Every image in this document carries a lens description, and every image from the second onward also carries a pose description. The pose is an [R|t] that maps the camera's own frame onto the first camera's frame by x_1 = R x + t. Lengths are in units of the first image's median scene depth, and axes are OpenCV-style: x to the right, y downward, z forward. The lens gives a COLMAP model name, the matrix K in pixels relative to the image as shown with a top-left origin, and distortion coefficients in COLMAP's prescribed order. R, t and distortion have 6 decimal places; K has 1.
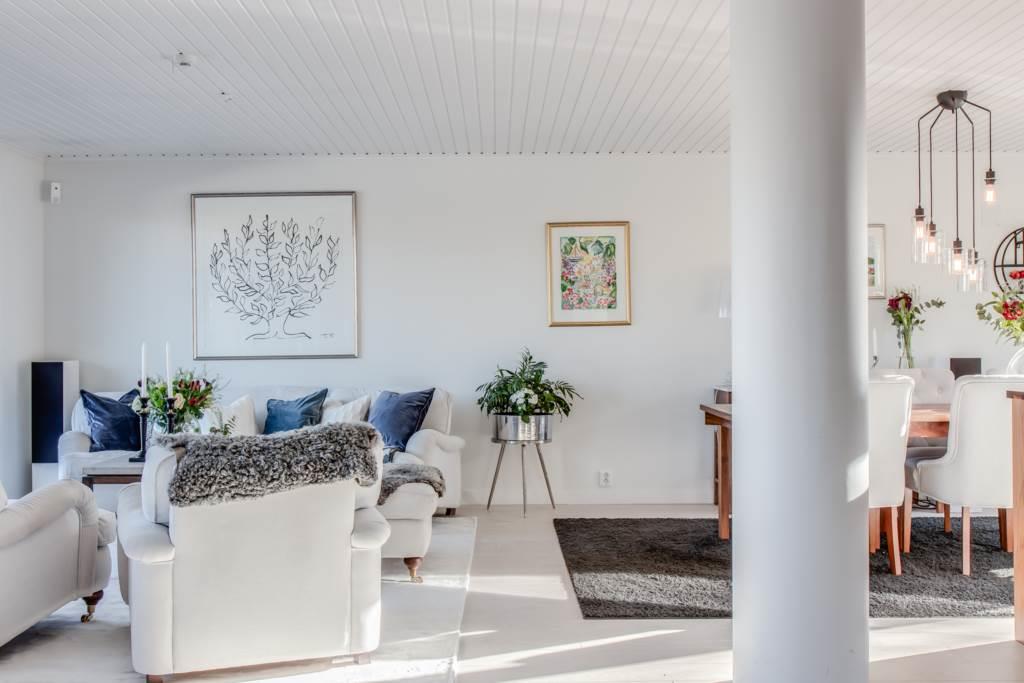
lens RADIAL K [[1073.8, 0, 500.3], [0, 1073.8, 340.6], [0, 0, 1]] dist [-0.005286, 0.002754]
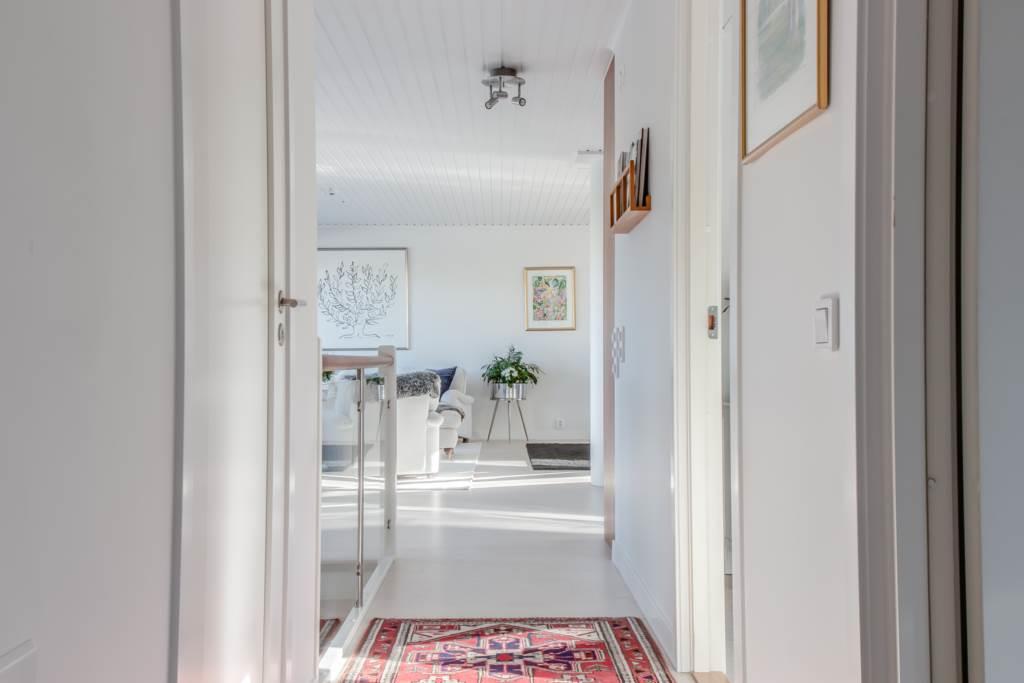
lens RADIAL K [[1031.7, 0, 512.0], [0, 1031.7, 341.5], [0, 0, 1]] dist [0.154178, 0.000700]
pose [[0.999948, 0.003192, 0.009706, 0.009990], [-0.003128, 0.999974, -0.006536, 0.014316], [-0.009726, 0.006505, 0.999932, -0.610106]]
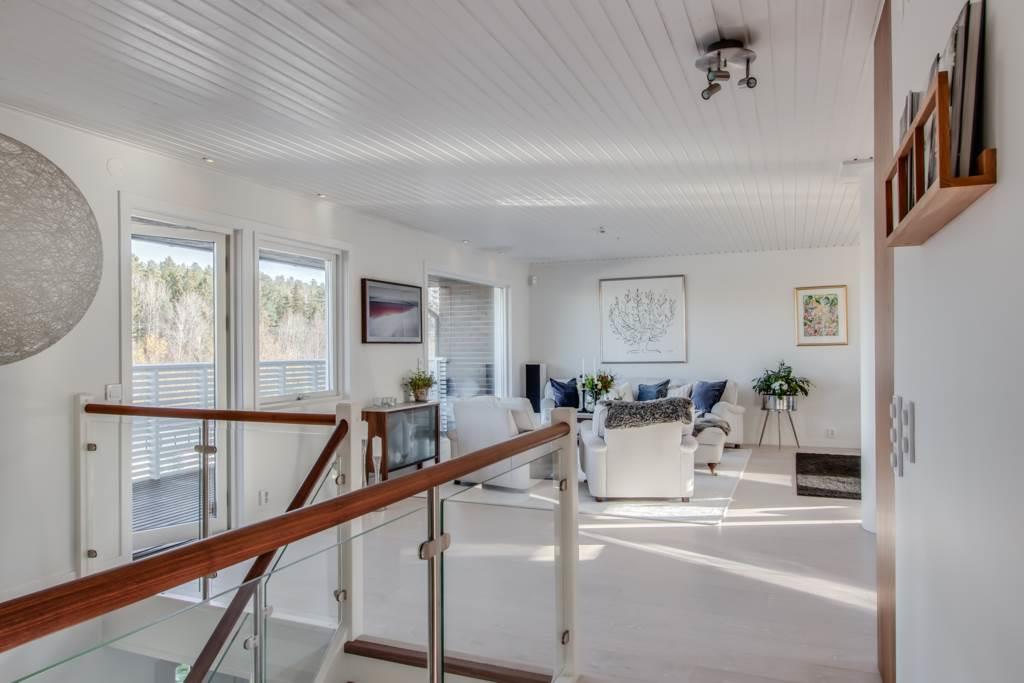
lens RADIAL K [[697.1, 0, 495.9], [0, 697.1, 346.7], [0, 0, 1]] dist [-0.000890, -0.001902]
pose [[0.919386, -0.002769, -0.393347, 0.044432], [0.004968, 0.999977, 0.004572, -0.020844], [0.393325, -0.006158, 0.919379, -0.273723]]
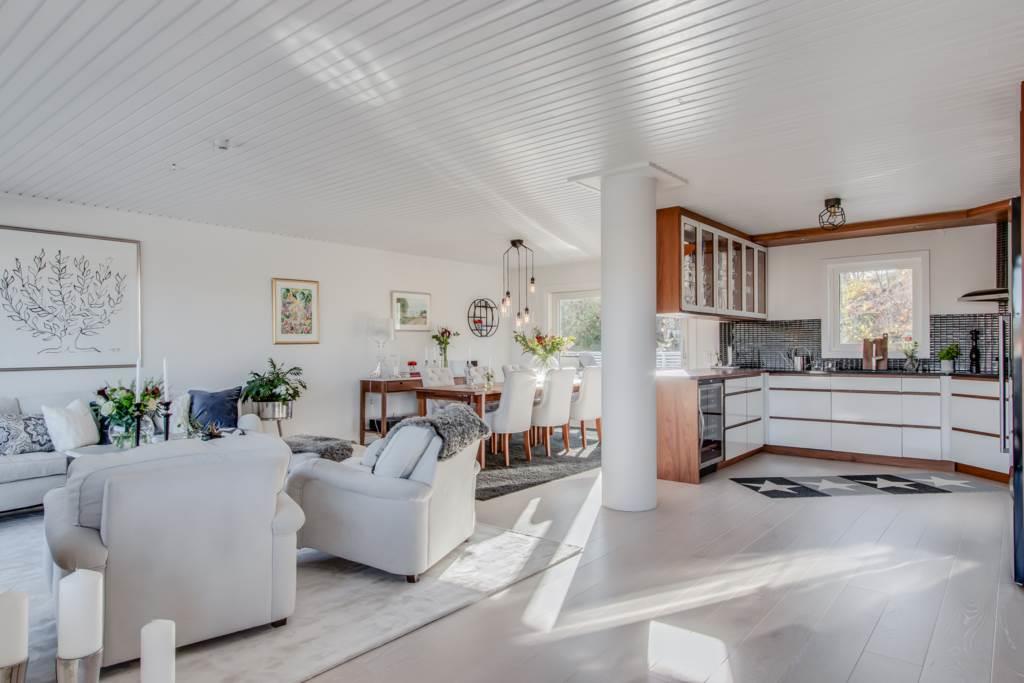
lens RADIAL K [[627.1, 0, 512.0], [0, 627.1, 341.5], [0, 0, 1]] dist [0.000896, 0.000264]
pose [[0.632335, 0.011684, 0.774607, -0.469945], [-0.002390, 0.999911, -0.013131, -0.006431], [-0.774691, 0.006452, 0.632307, 0.165724]]
